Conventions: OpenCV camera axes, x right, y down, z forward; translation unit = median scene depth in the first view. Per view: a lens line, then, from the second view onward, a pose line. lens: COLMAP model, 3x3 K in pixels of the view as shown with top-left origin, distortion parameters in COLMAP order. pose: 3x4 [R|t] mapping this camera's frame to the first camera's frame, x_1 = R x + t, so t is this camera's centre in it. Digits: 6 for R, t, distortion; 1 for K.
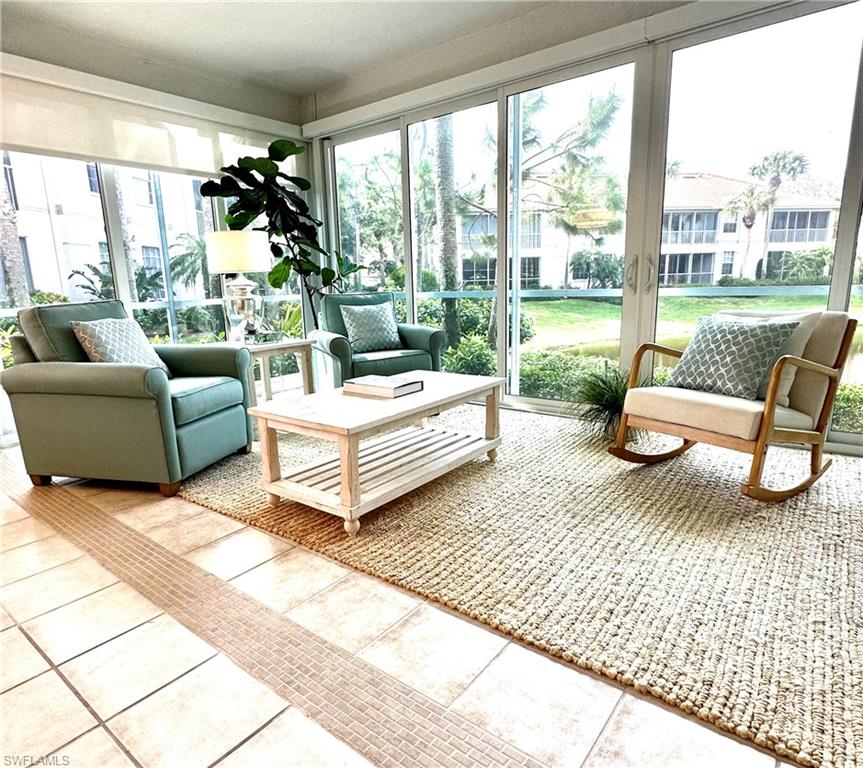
lens RADIAL K [[539.6, 0, 433.3], [0, 539.6, 399.0], [0, 0, 1]] dist [0.000466, 0.005303]
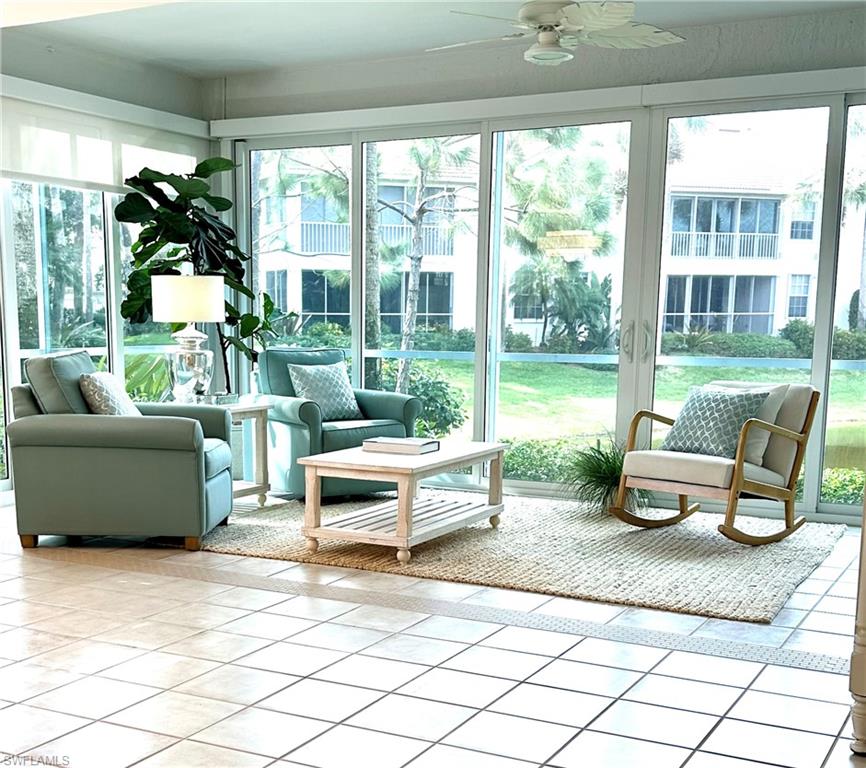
lens RADIAL K [[1172.2, 0, 429.7], [0, 1172.2, 493.0], [0, 0, 1]] dist [0.177332, -0.019956]
pose [[0.982342, 0.009718, 0.186841, -0.378318], [0.001775, 0.998121, -0.061249, 0.168751], [-0.187085, 0.060499, 0.980479, -1.001472]]
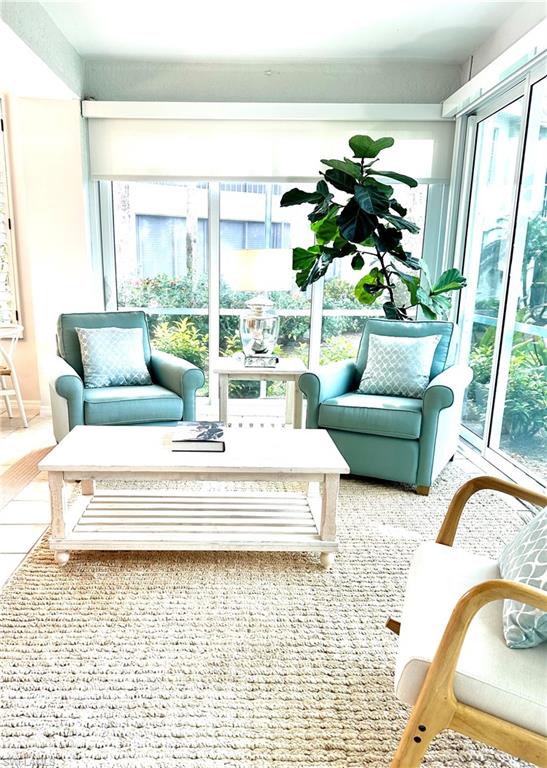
lens RADIAL K [[623.6, 0, 241.8], [0, 623.6, 421.1], [0, 0, 1]] dist [0.049032, -0.000927]
pose [[0.607572, 0.226084, -0.761408, 0.612874], [-0.200964, 0.971198, 0.128016, -0.162113], [0.768420, 0.075236, 0.635507, 0.313155]]
